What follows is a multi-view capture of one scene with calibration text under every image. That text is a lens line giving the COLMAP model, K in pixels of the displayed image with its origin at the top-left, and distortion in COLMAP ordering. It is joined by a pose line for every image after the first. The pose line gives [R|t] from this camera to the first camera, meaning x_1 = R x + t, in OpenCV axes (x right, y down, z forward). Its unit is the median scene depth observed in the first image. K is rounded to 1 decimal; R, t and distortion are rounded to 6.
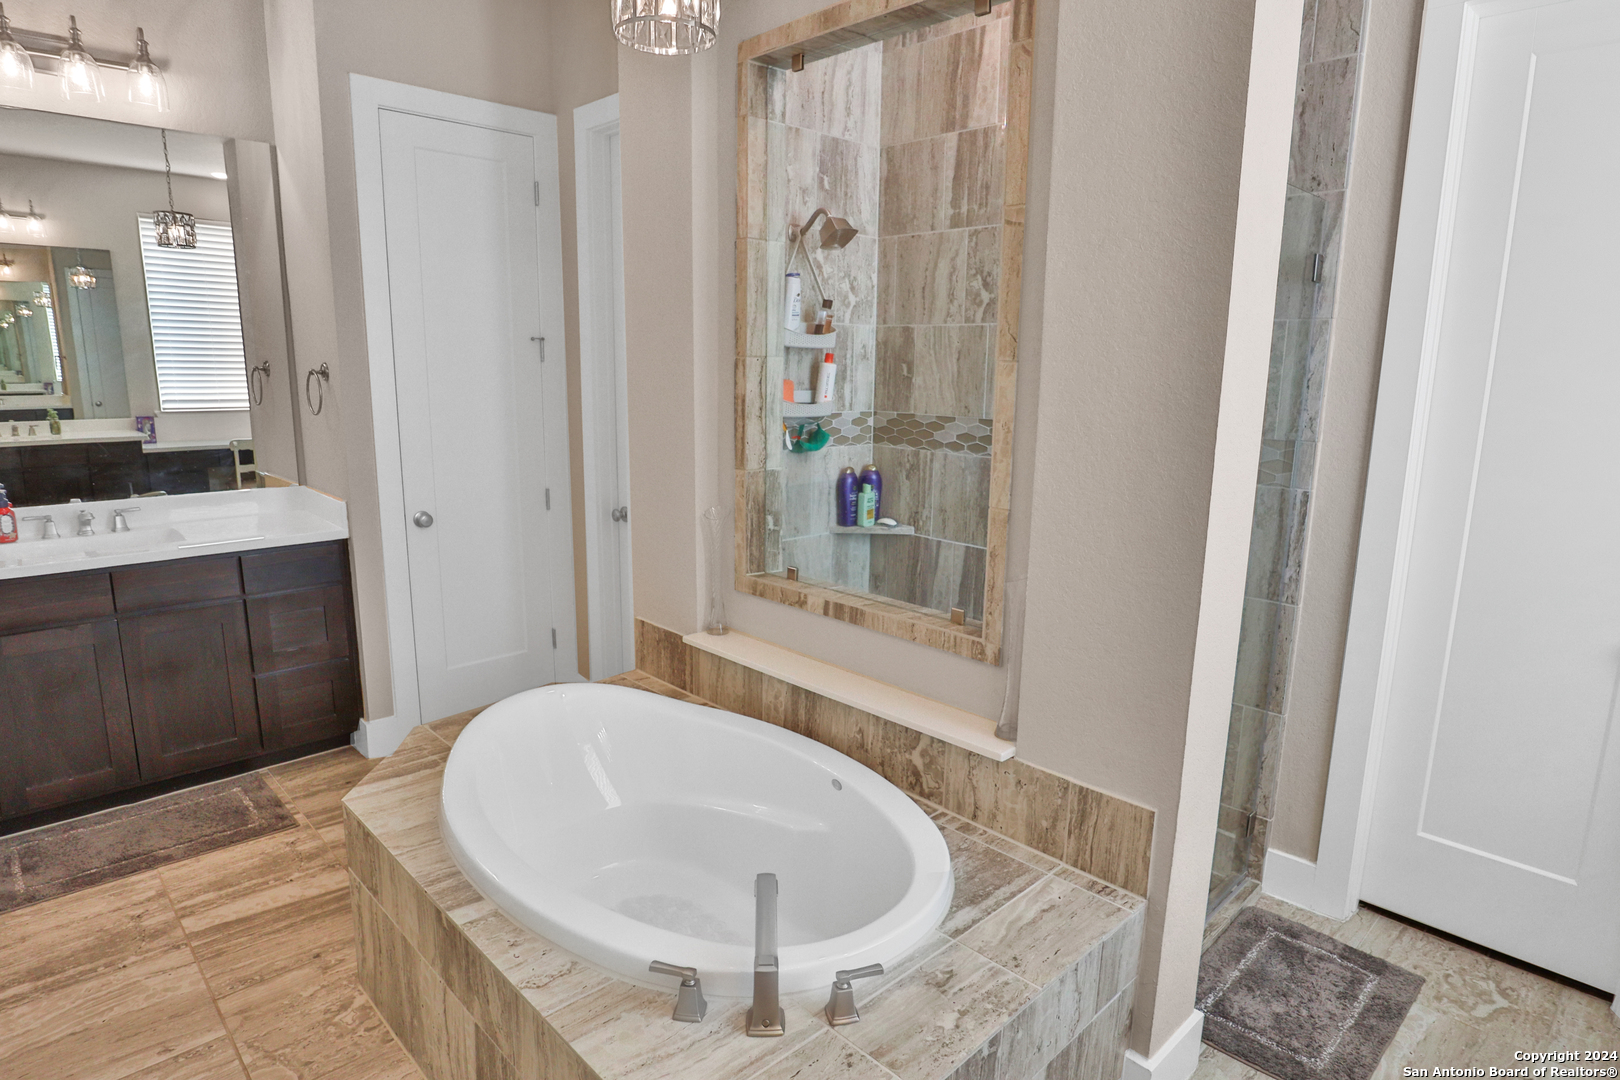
lens RADIAL K [[910.1, 0, 810.0], [0, 910.1, 540.0], [0, 0, 1]] dist [-0.068482, -0.000034]
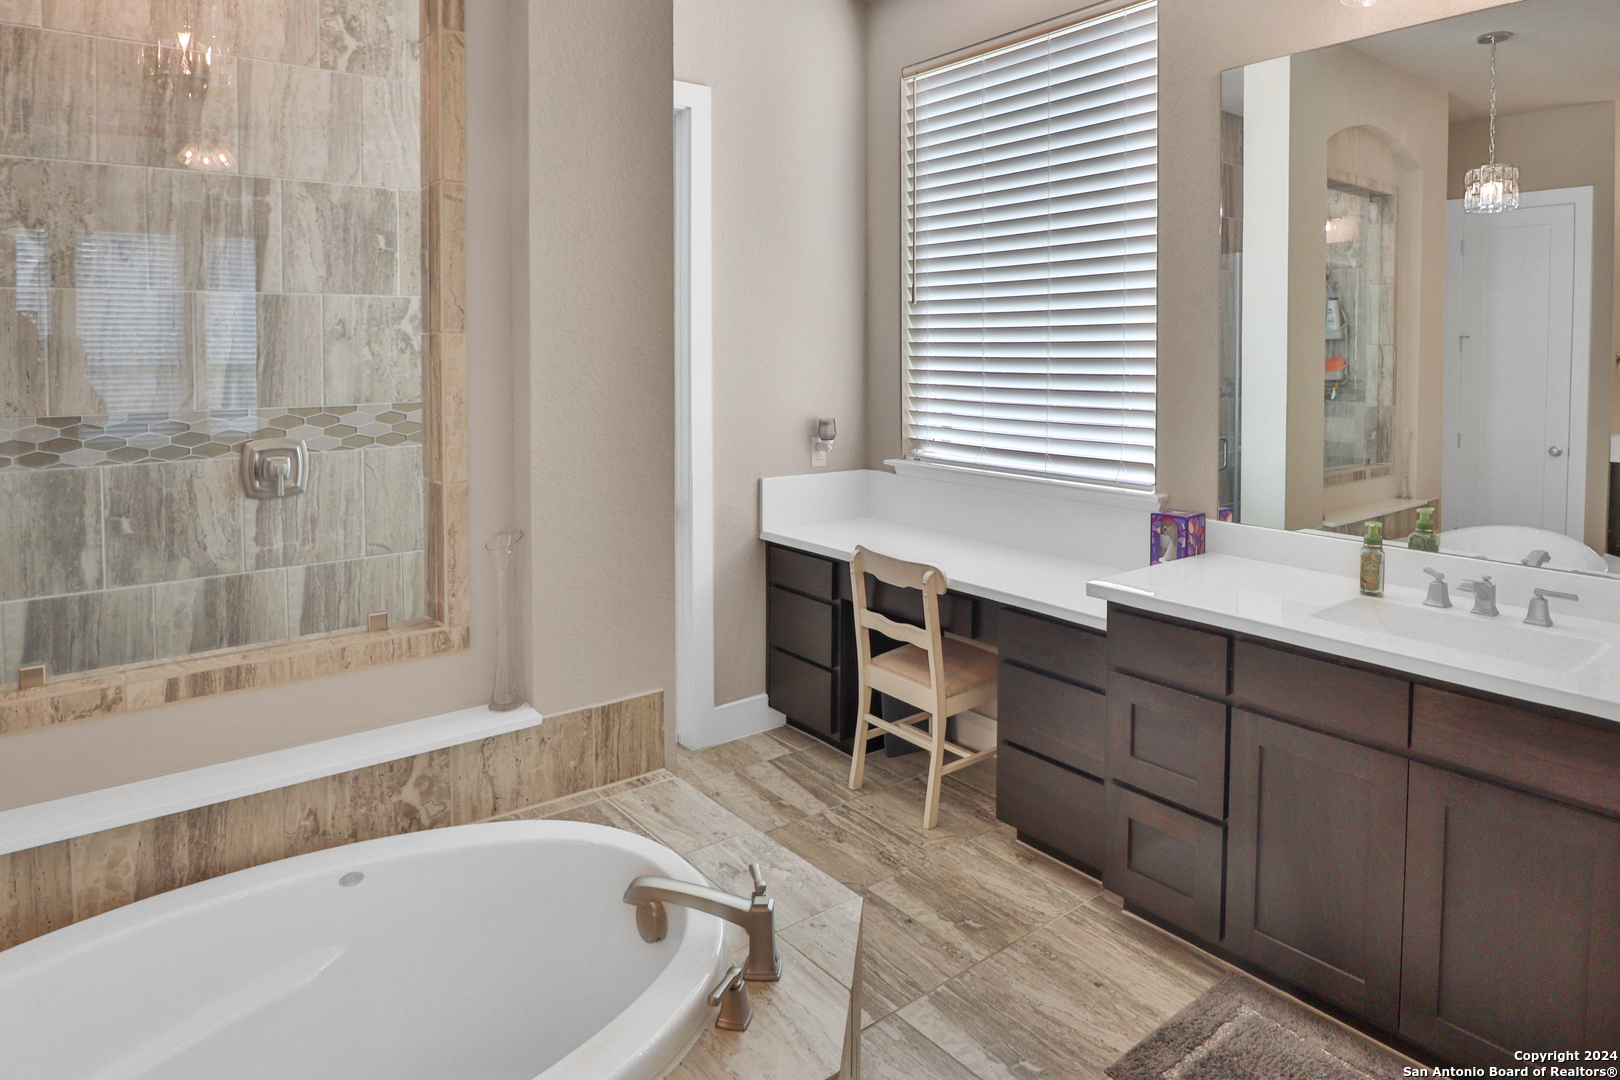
lens RADIAL K [[988.1, 0, 810.8], [0, 988.1, 385.5], [0, 0, 1]] dist [-0.045917, 0.001244]
pose [[0.110691, -0.056037, 0.992274, -0.749608], [0.204518, 0.978325, 0.032435, -0.088320], [-0.972584, 0.199347, 0.119752, 0.466026]]
